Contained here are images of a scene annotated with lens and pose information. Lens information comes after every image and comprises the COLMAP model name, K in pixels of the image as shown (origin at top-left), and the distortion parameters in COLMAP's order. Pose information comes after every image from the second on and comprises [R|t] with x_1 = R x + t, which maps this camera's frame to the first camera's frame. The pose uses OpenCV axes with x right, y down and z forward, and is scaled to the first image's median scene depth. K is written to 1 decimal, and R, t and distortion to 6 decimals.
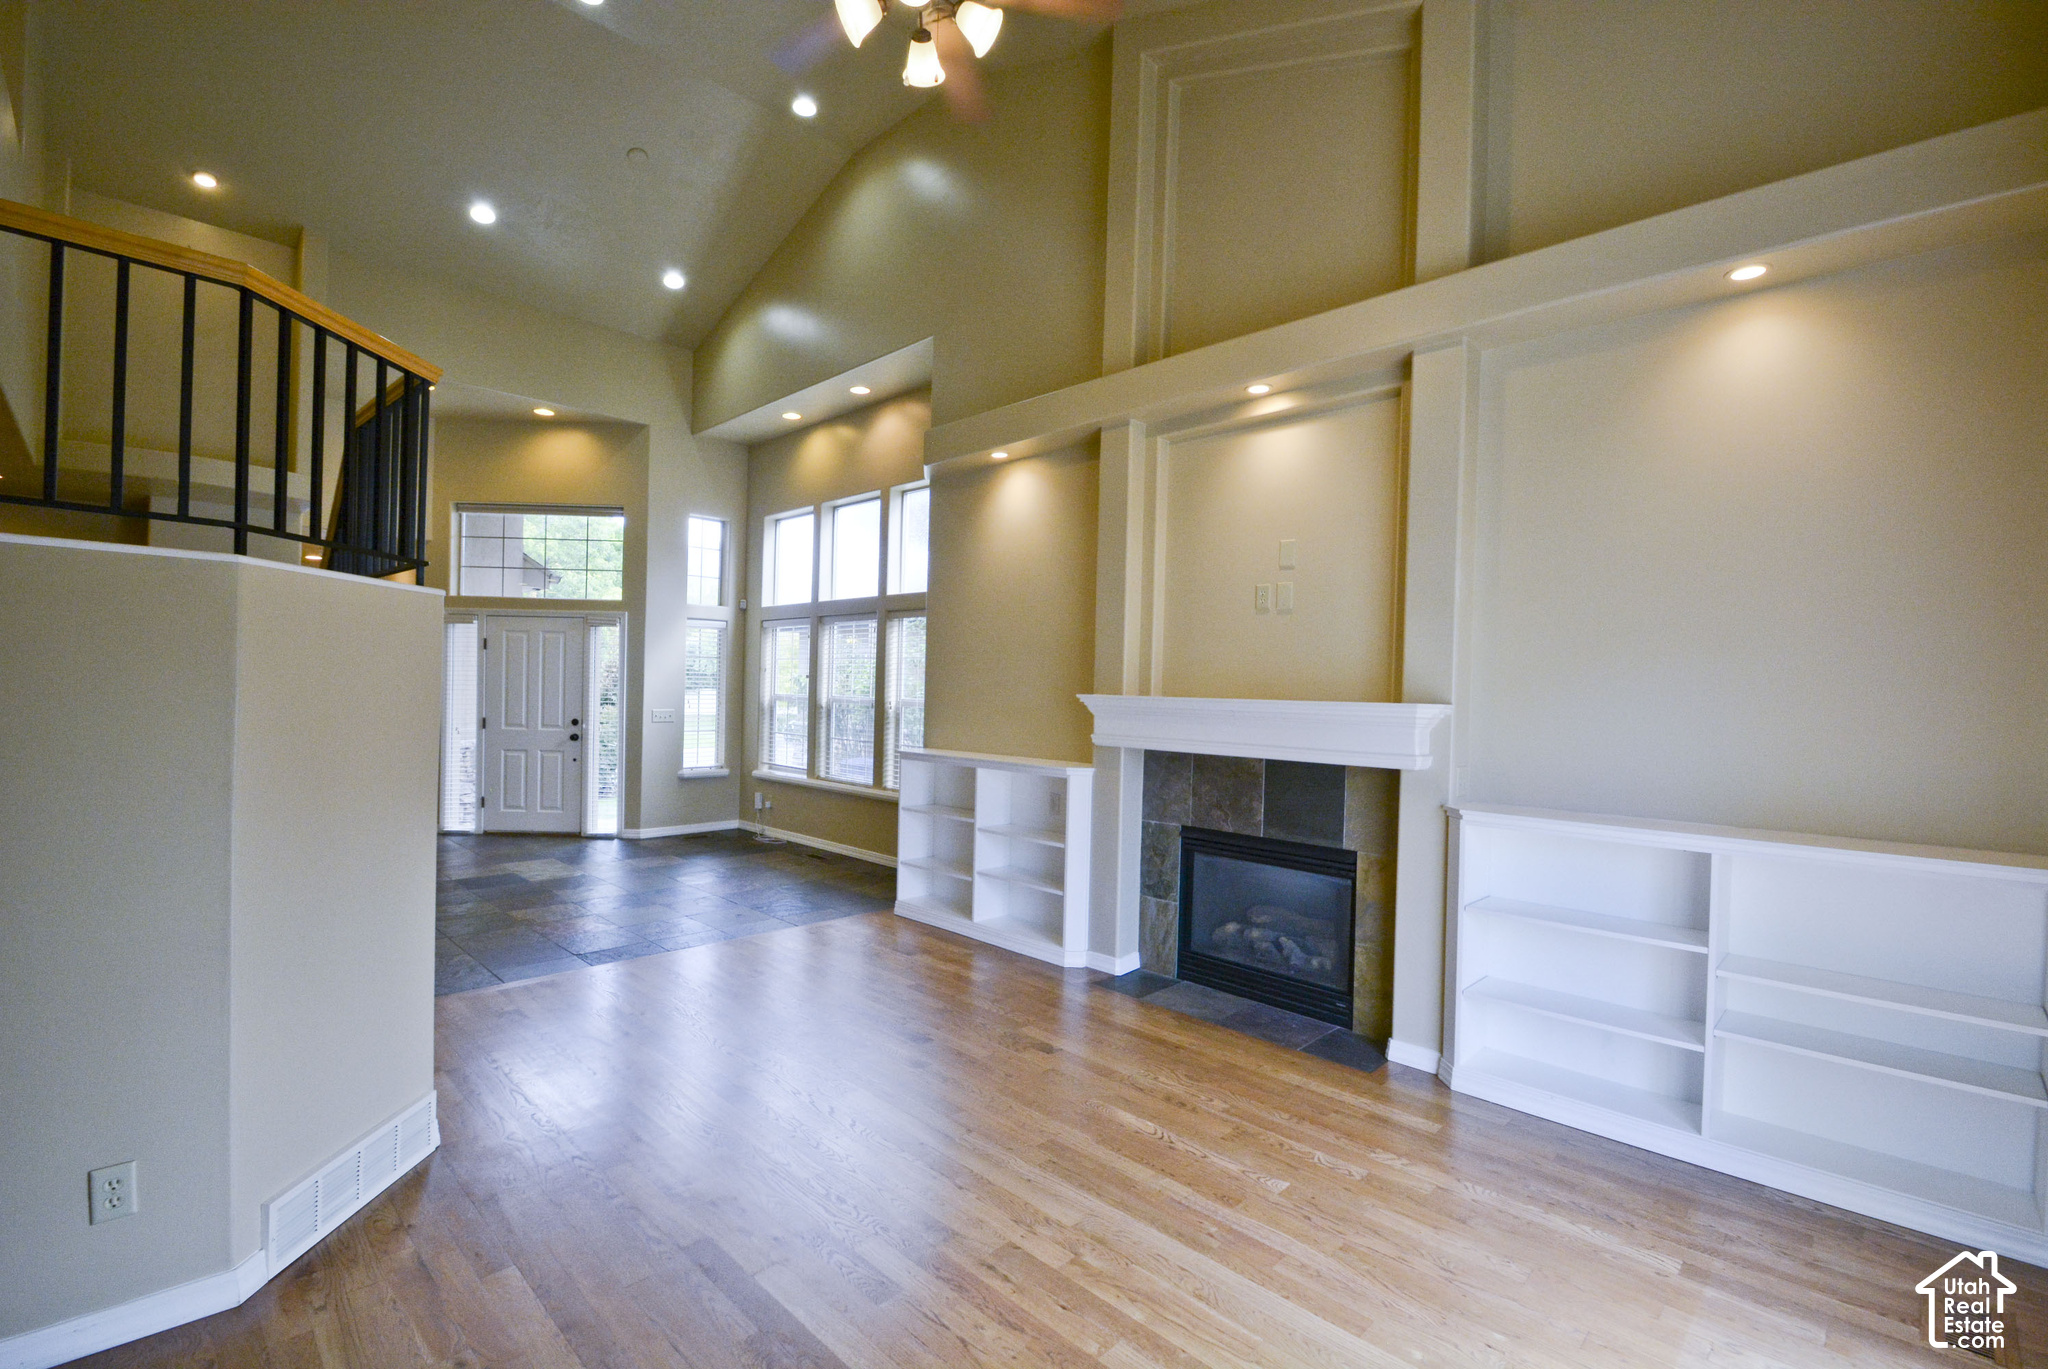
lens RADIAL K [[907.5, 0, 1018.2], [0, 907.5, 693.9], [0, 0, 1]] dist [0.007610, -0.012568]
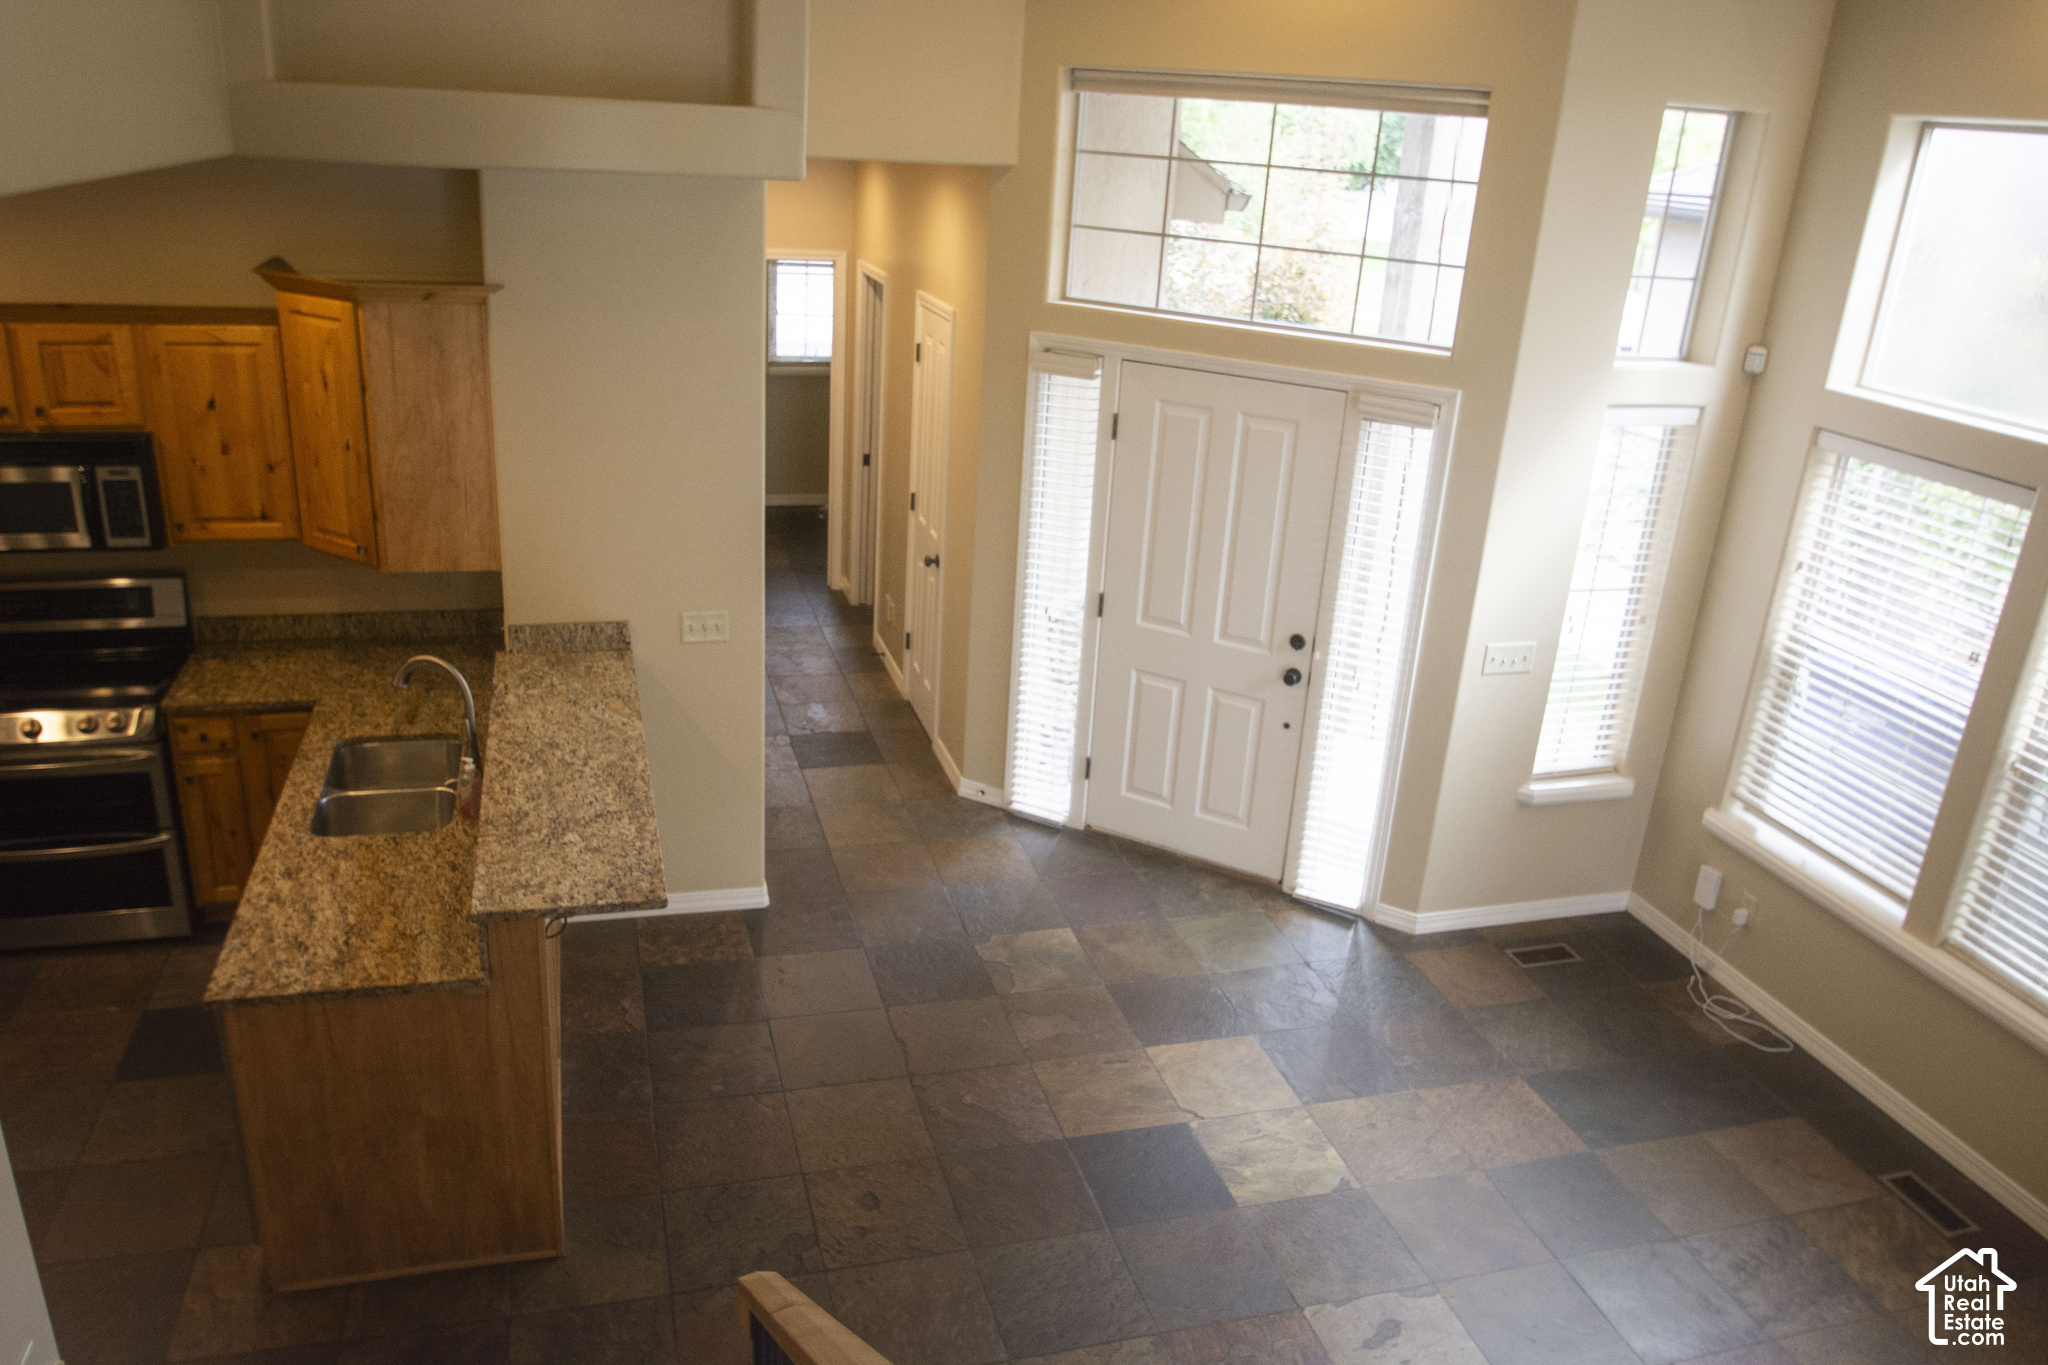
lens RADIAL K [[1514.6, 0, 1001.6], [0, 1514.6, 693.5], [0, 0, 1]] dist [-0.042213, 0.004063]
pose [[0.869546, 0.202375, -0.450482, -0.497087], [-0.038942, 0.937438, 0.345967, -0.309856], [0.492314, -0.283291, 0.823027, 0.615669]]
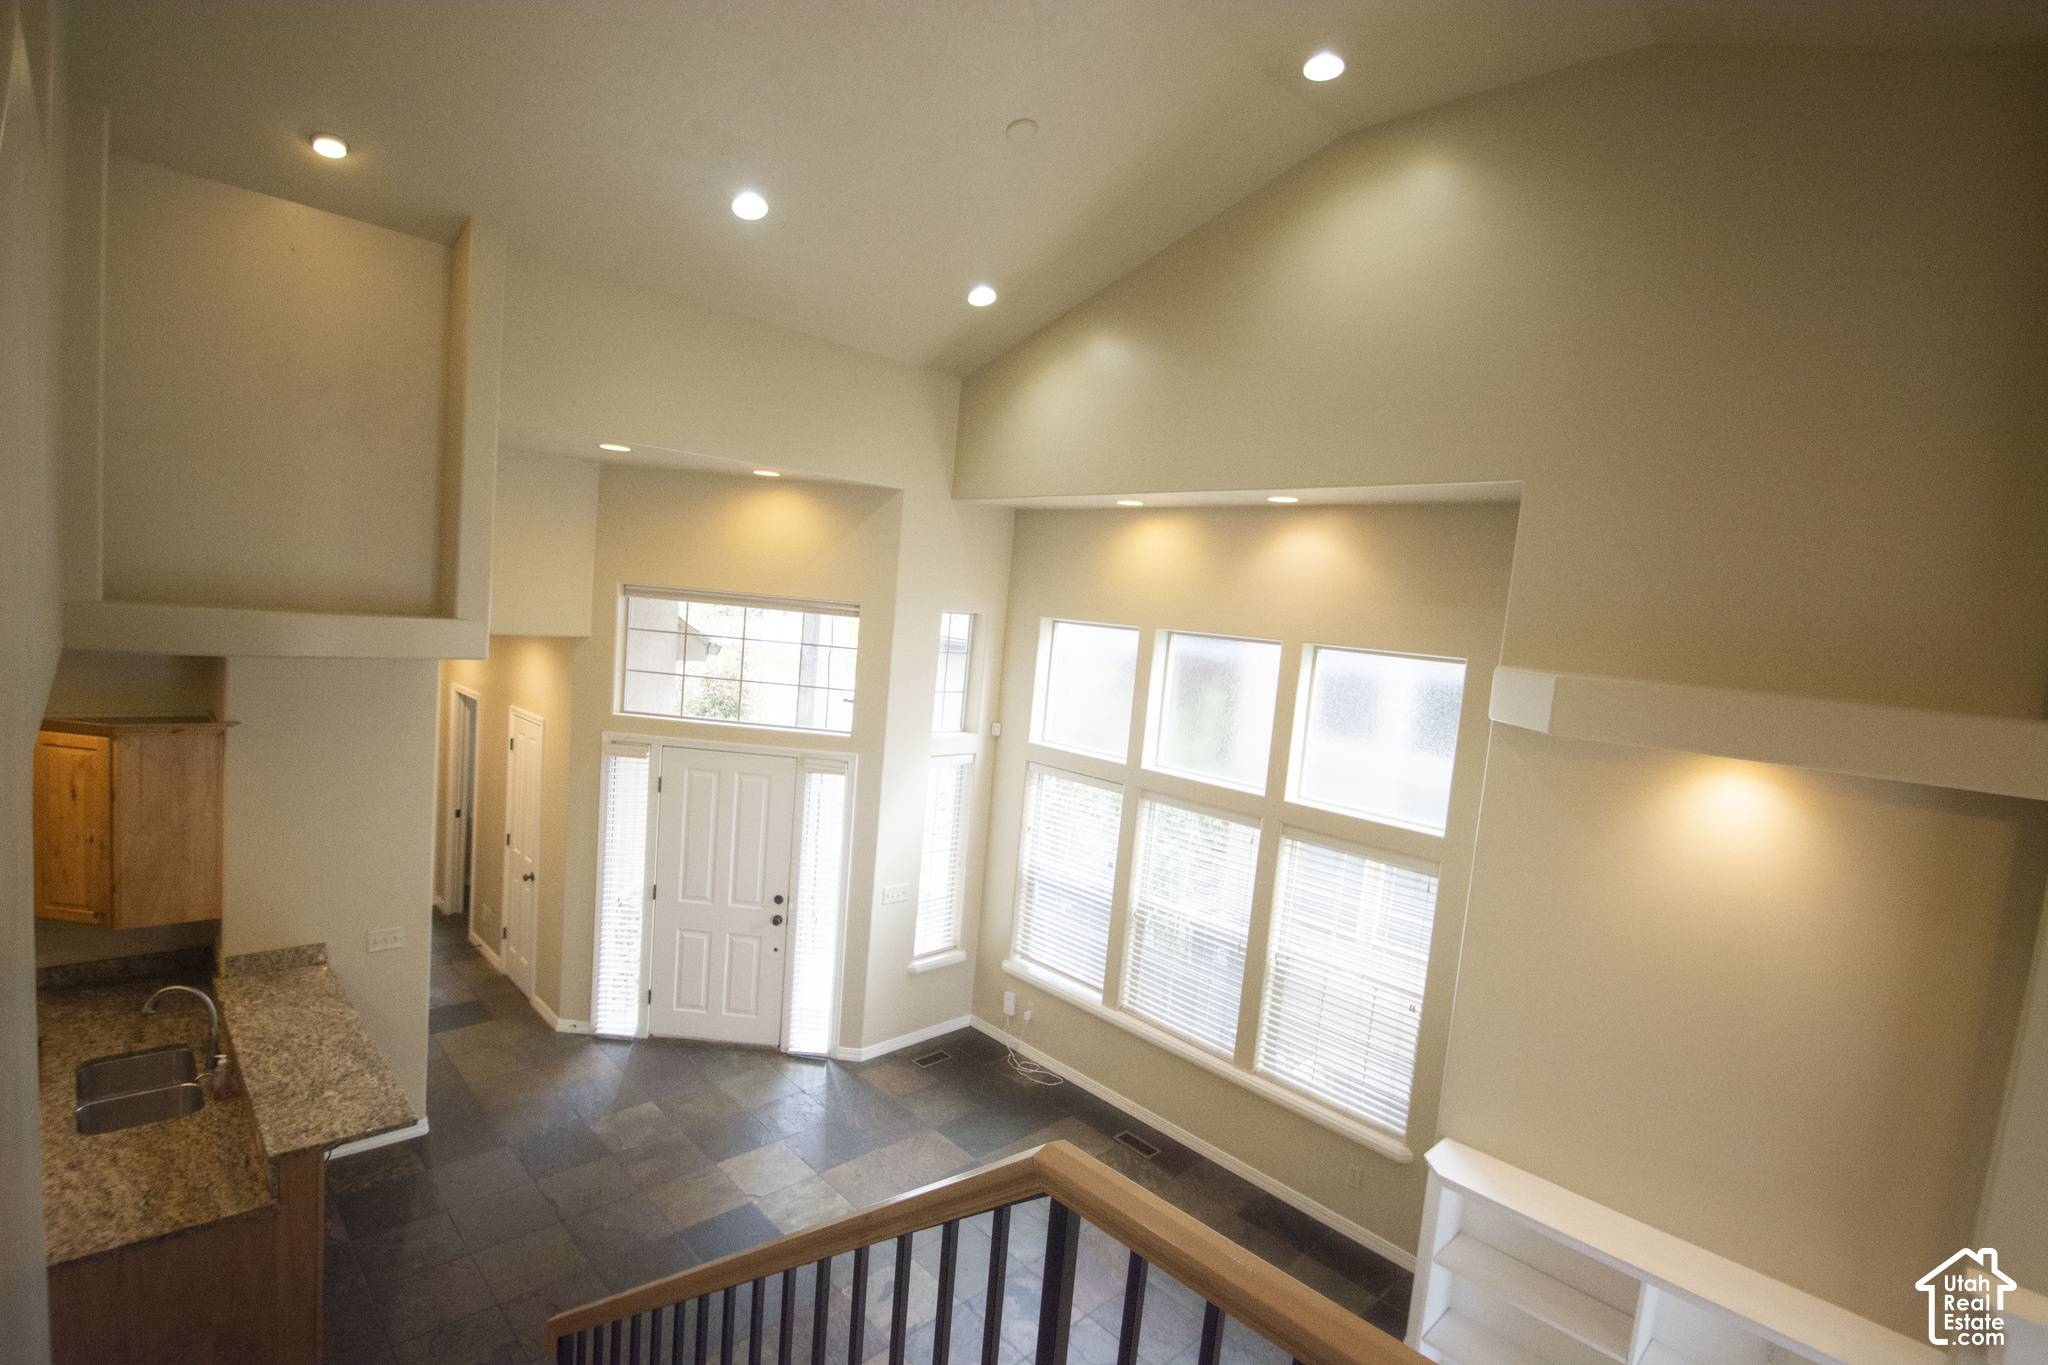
lens RADIAL K [[969.4, 0, 1016.0], [0, 969.4, 690.2], [0, 0, 1]] dist [-0.008405, -0.008246]
pose [[0.997998, 0.062057, -0.012181, -0.515878], [-0.060846, 0.994726, 0.082573, -0.360310], [0.017241, -0.081667, 0.996511, 0.427246]]
